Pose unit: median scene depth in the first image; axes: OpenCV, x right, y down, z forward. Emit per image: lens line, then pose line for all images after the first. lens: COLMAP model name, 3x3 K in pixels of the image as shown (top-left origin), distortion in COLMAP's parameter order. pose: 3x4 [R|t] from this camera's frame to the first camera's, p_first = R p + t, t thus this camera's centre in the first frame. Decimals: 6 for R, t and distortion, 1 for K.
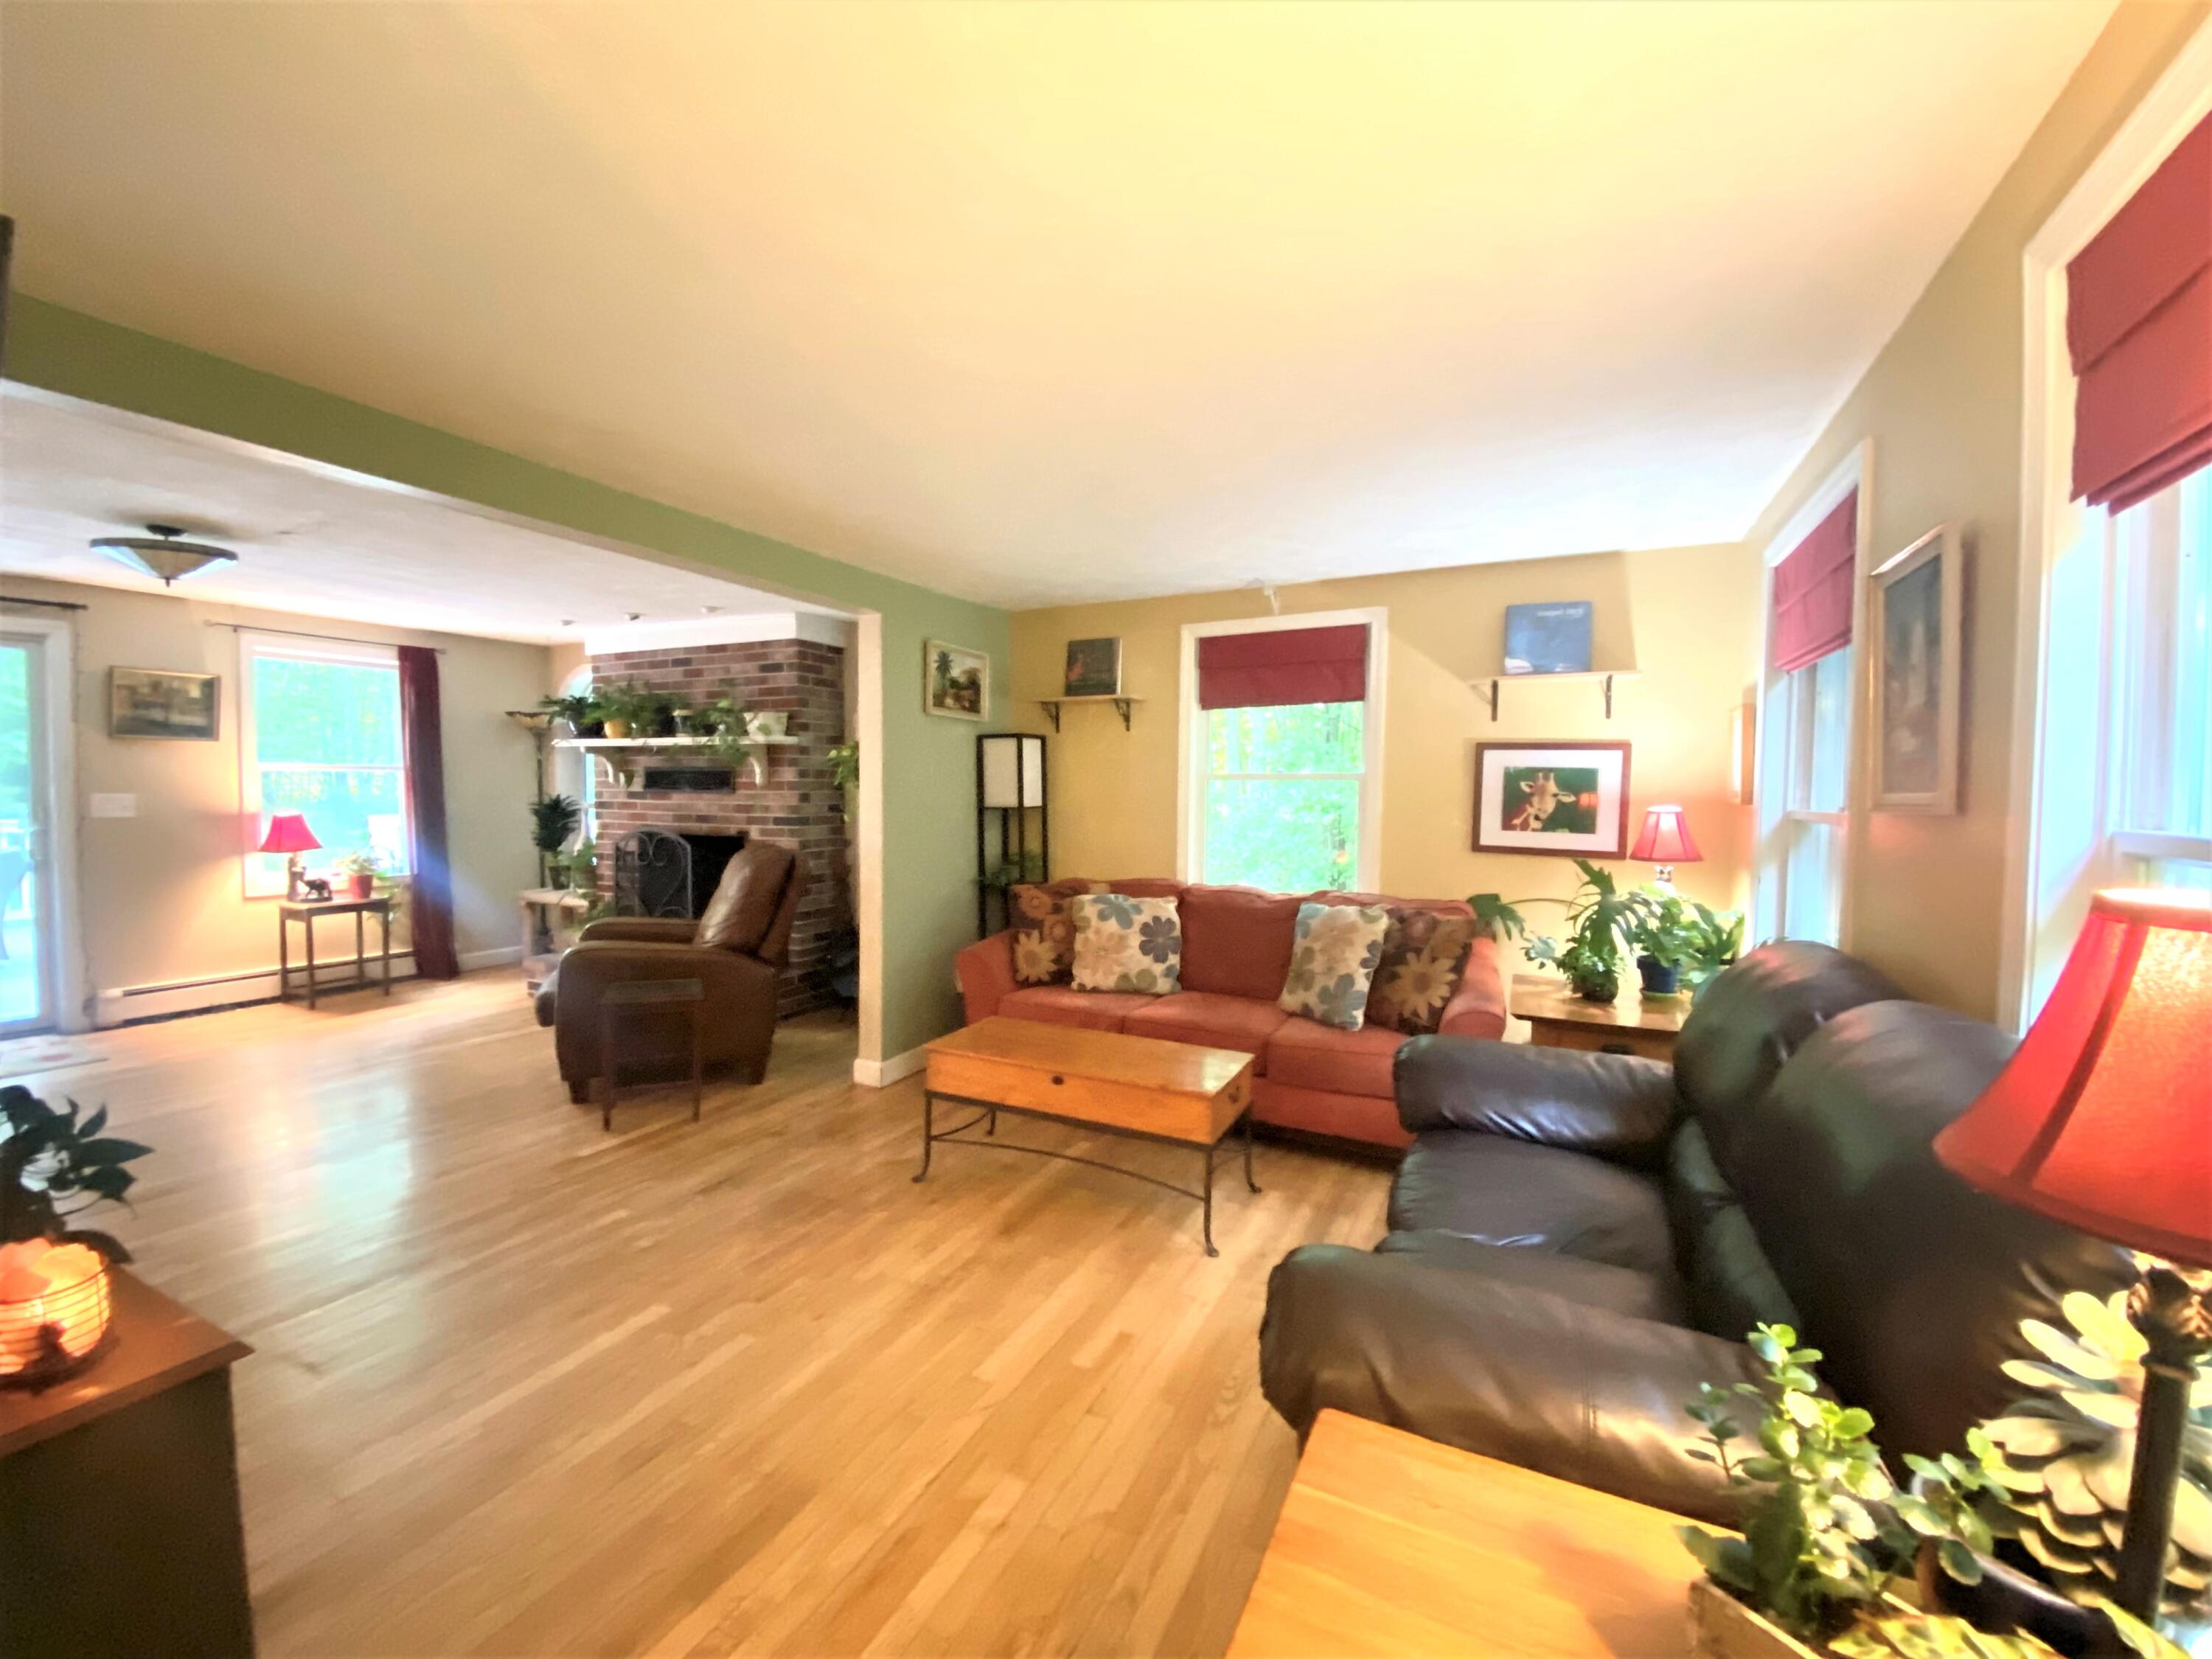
lens RADIAL K [[884.1, 0, 1106.0], [0, 884.1, 829.5], [0, 0, 1]] dist [-0.000266, -0.008617]
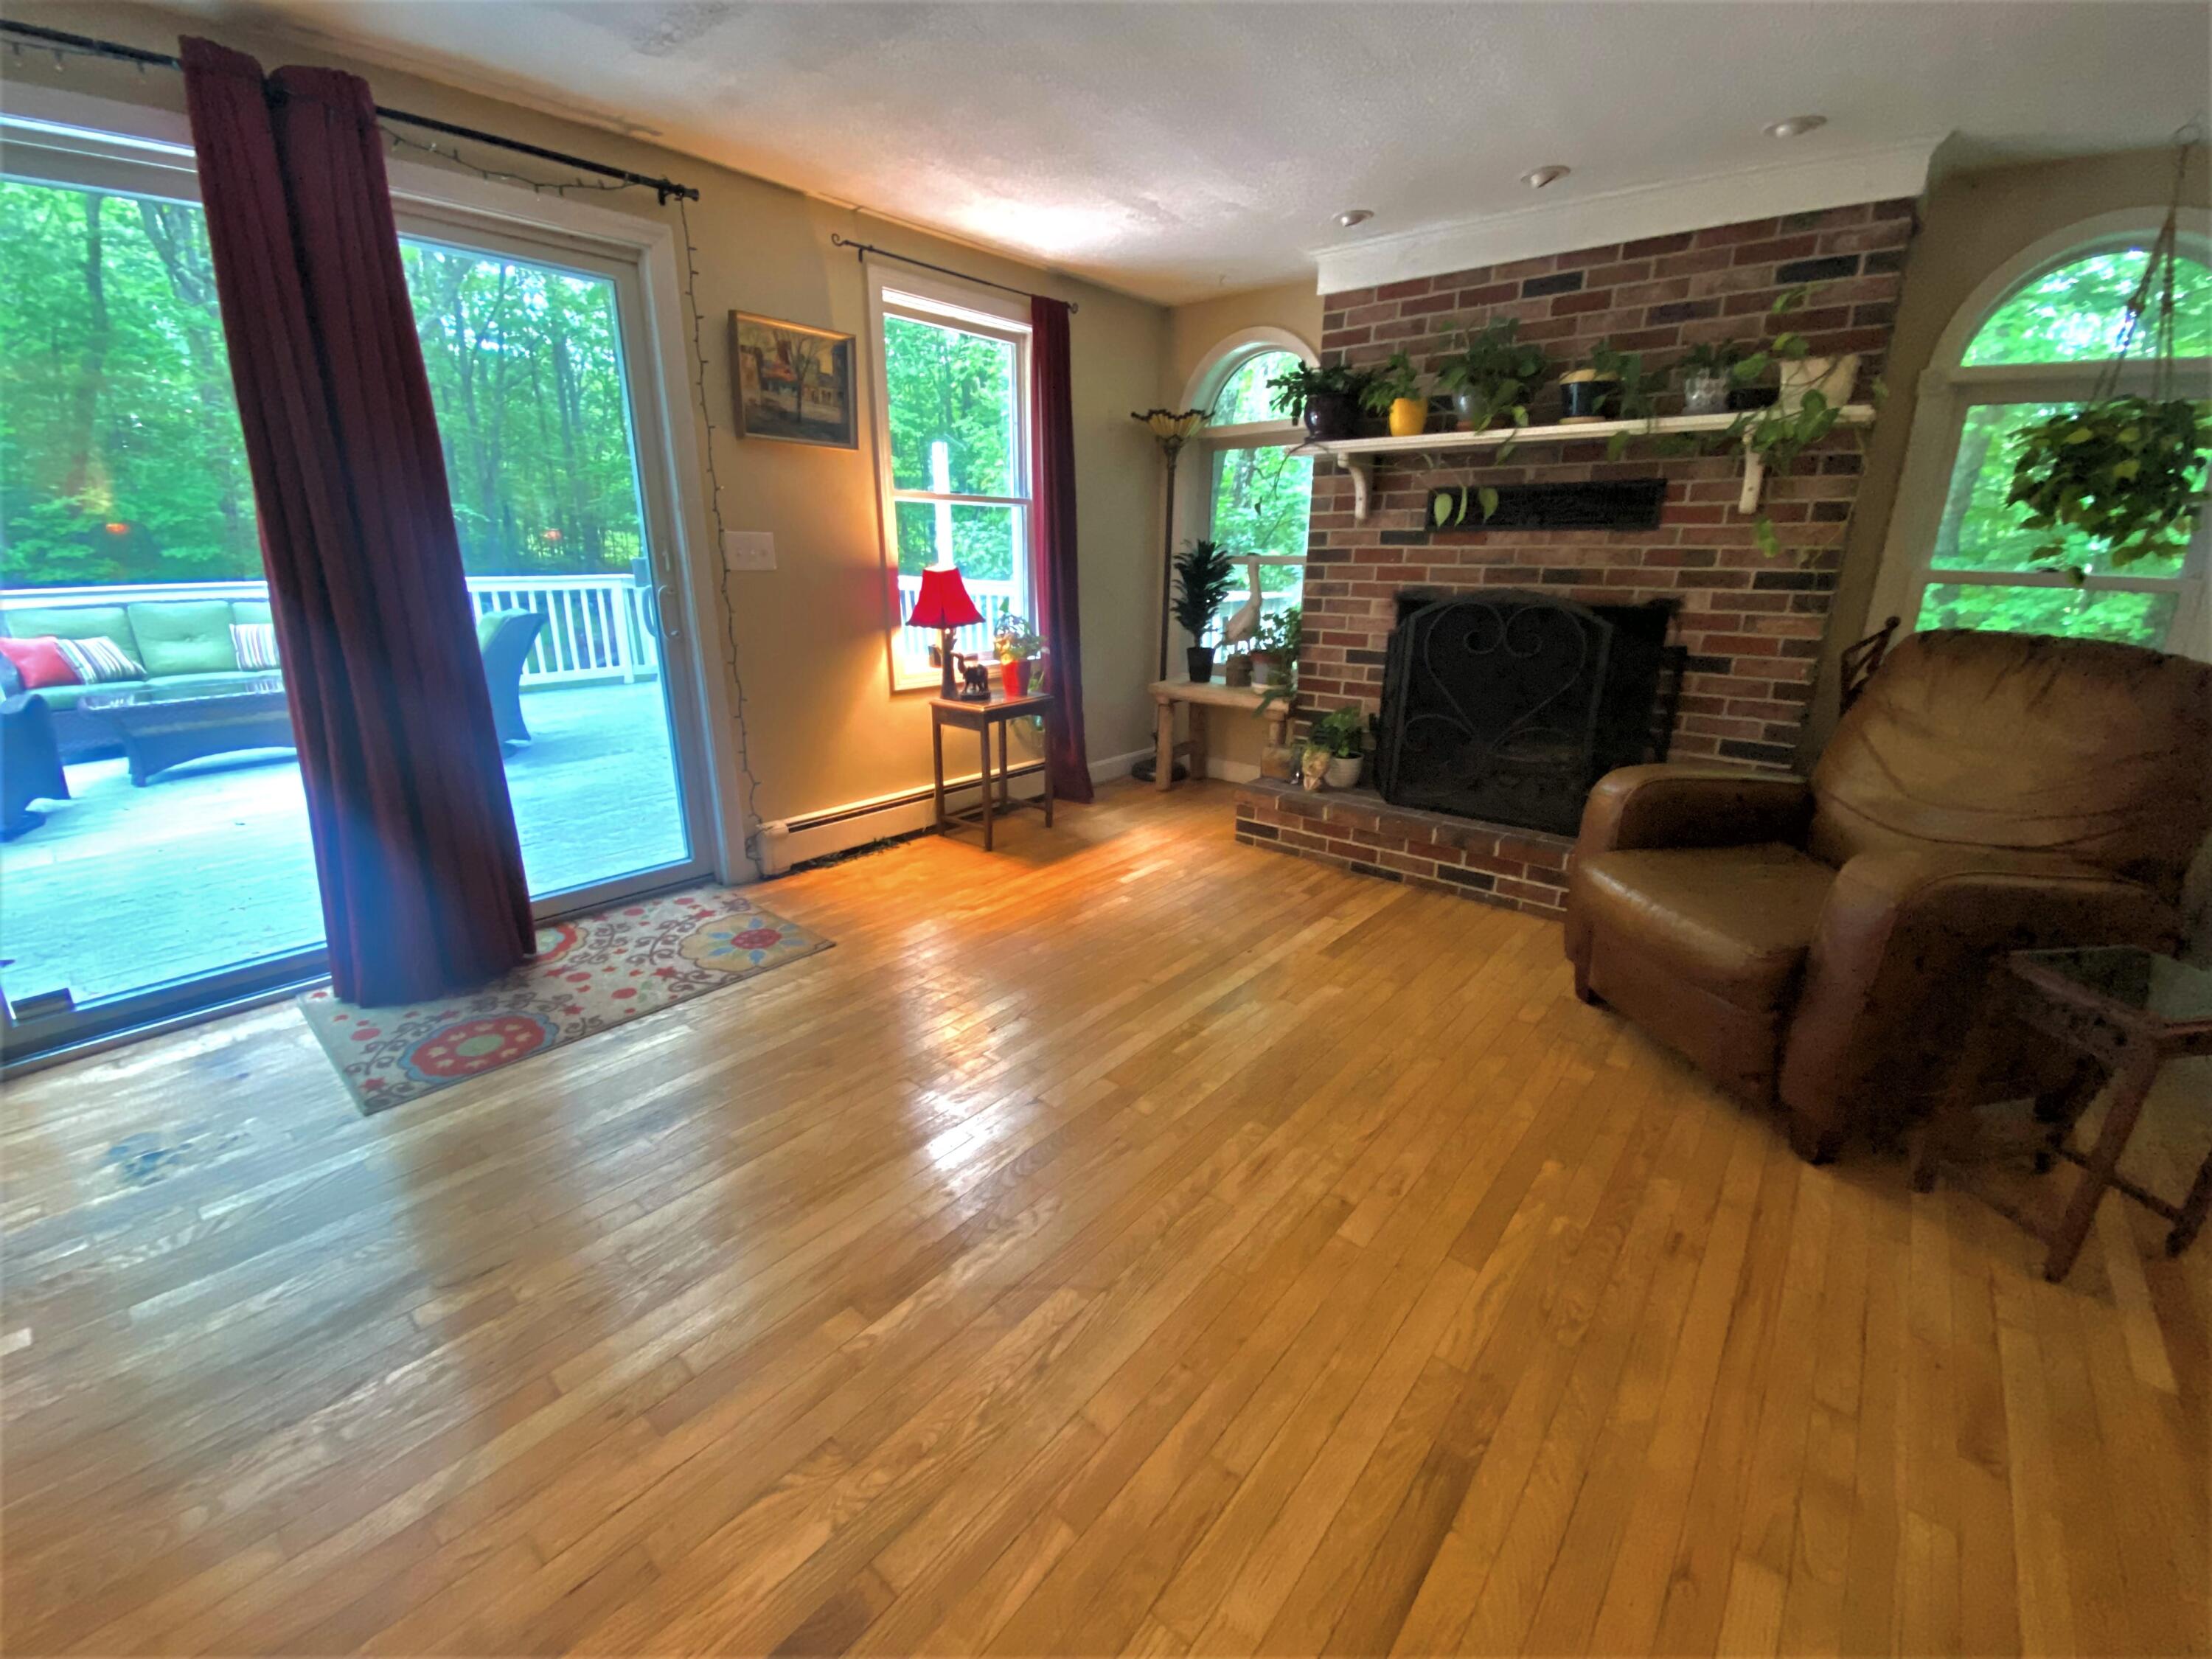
lens RADIAL K [[885.4, 0, 1106.0], [0, 885.4, 829.5], [0, 0, 1]] dist [-0.000334, -0.000278]
pose [[0.972448, 0.066803, -0.223345, -0.640865], [-0.007041, 0.966042, 0.258289, 0.000630], [0.233015, -0.249600, 0.939896, 0.342241]]
